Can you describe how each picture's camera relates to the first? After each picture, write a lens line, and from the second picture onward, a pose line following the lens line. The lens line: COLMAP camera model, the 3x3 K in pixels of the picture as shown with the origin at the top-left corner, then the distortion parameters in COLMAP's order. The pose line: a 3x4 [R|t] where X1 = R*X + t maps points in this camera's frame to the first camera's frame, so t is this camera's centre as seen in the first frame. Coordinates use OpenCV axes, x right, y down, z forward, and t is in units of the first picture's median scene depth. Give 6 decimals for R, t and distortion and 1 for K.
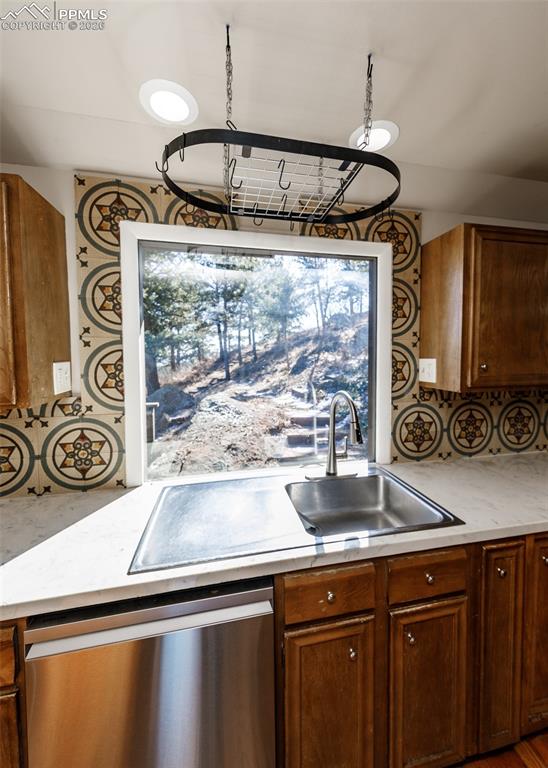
lens RADIAL K [[286.5, 0, 278.6], [0, 286.5, 363.7], [0, 0, 1]] dist [0.003197, -0.000410]
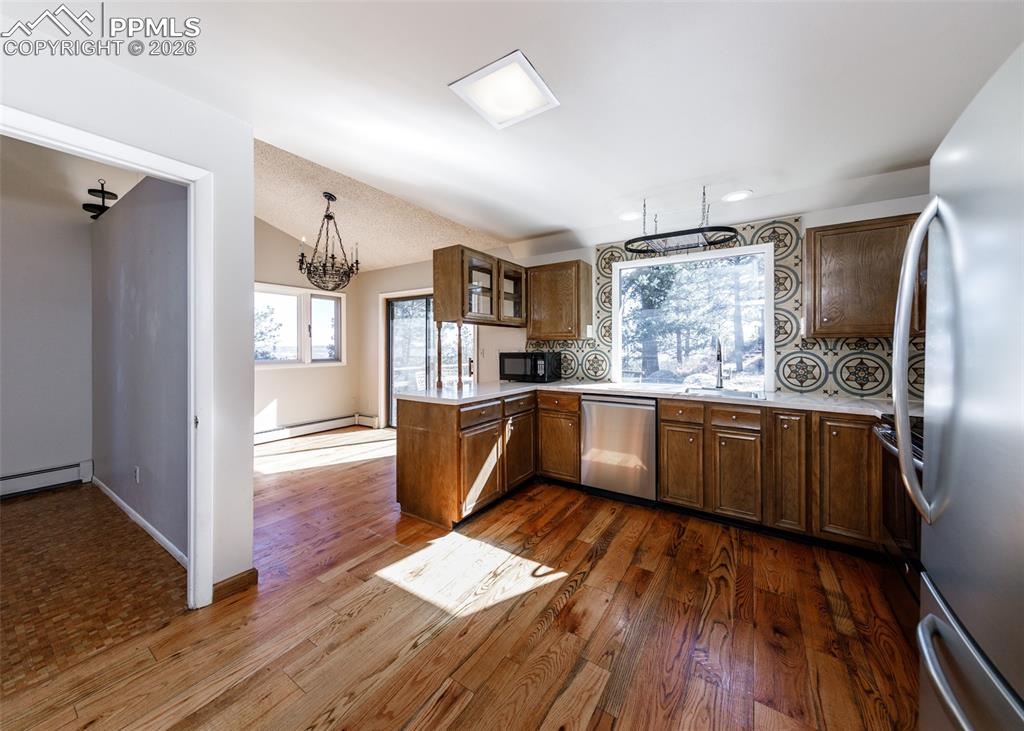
lens RADIAL K [[351.9, 0, 531.3], [0, 351.9, 348.8], [0, 0, 1]] dist [0.008493, -0.000714]
pose [[0.718325, 0.011275, -0.695616, 0.901320], [-0.031111, 0.999389, -0.015928, 0.238450], [0.695012, 0.033083, 0.718237, -1.376613]]
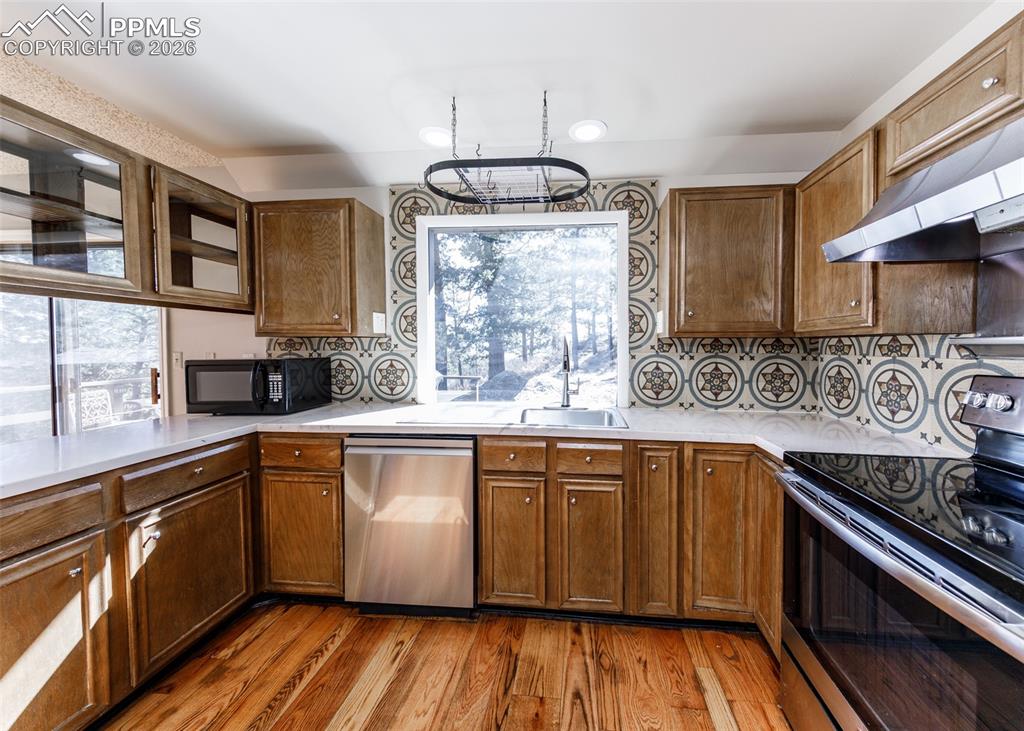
lens RADIAL K [[351.9, 0, 554.2], [0, 351.9, 353.3], [0, 0, 1]] dist [0.008493, -0.000714]
pose [[0.957956, 0.014386, -0.286556, 0.606061], [-0.018581, 0.999756, -0.011924, 0.192893], [0.286314, 0.016747, 0.957989, -0.470794]]
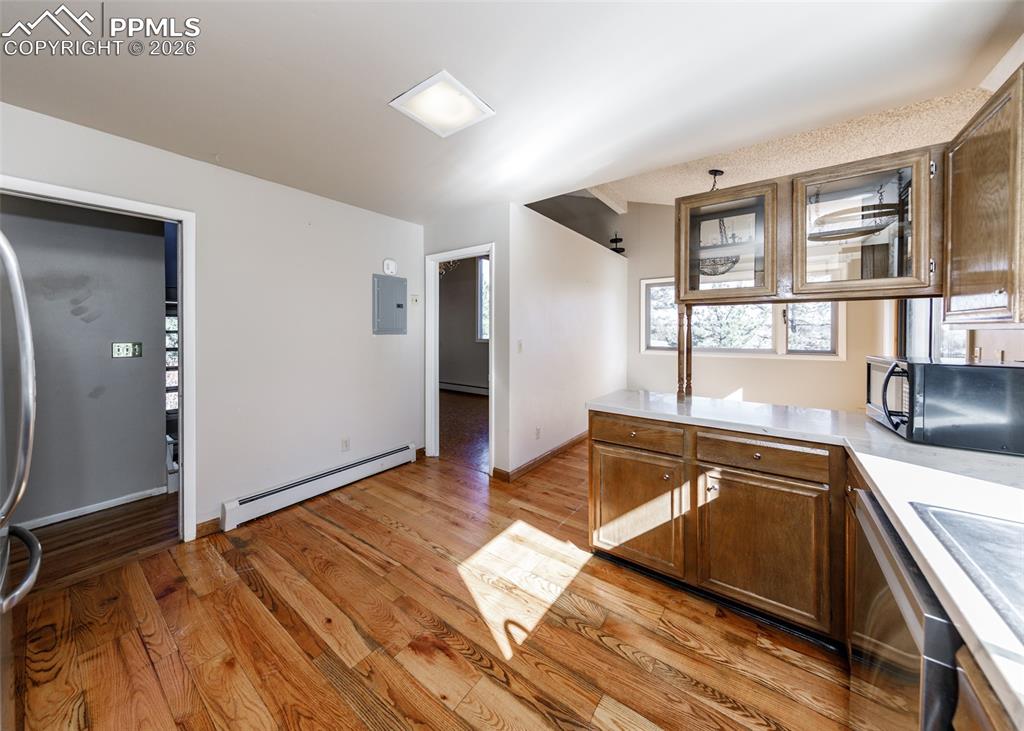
lens RADIAL K [[351.9, 0, 488.4], [0, 351.9, 336.5], [0, 0, 1]] dist [0.008493, -0.000714]
pose [[-0.758996, 0.018914, -0.650820, 0.710848], [-0.019050, 0.998505, 0.051235, 0.113986], [0.650816, 0.051285, -0.757501, 0.603656]]
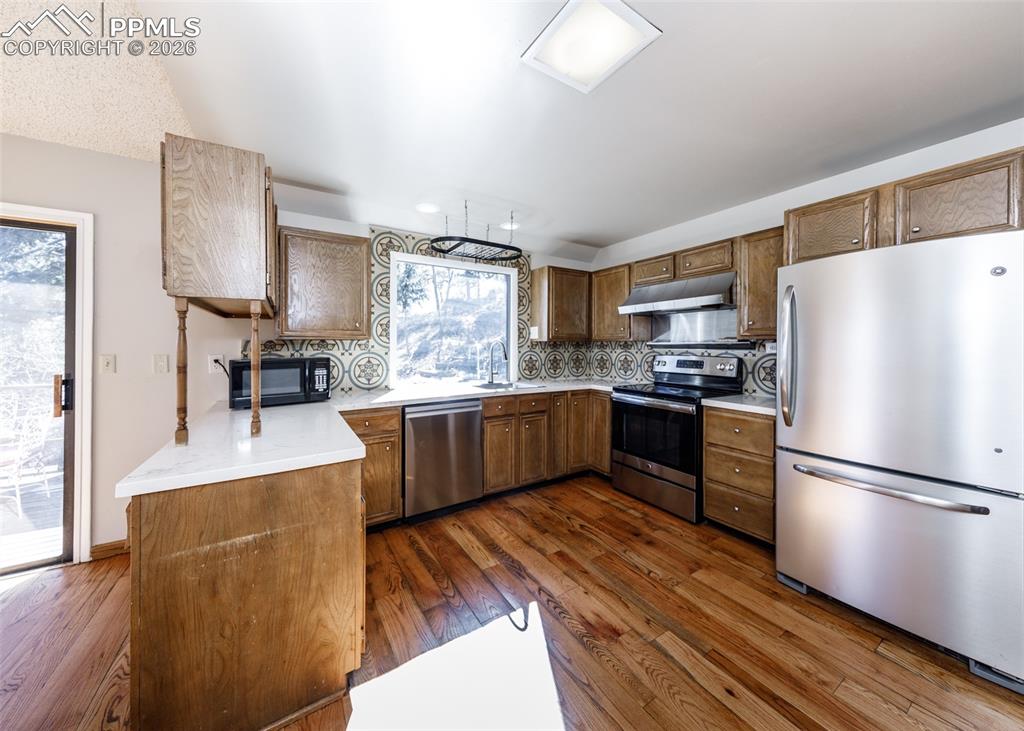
lens RADIAL K [[351.9, 0, 490.3], [0, 351.9, 345.2], [0, 0, 1]] dist [0.008493, -0.000714]
pose [[0.948186, 0.004842, 0.317679, -0.642224], [0.005882, 0.999445, -0.032789, 0.220898], [-0.317662, 0.032959, 0.947631, -1.429293]]
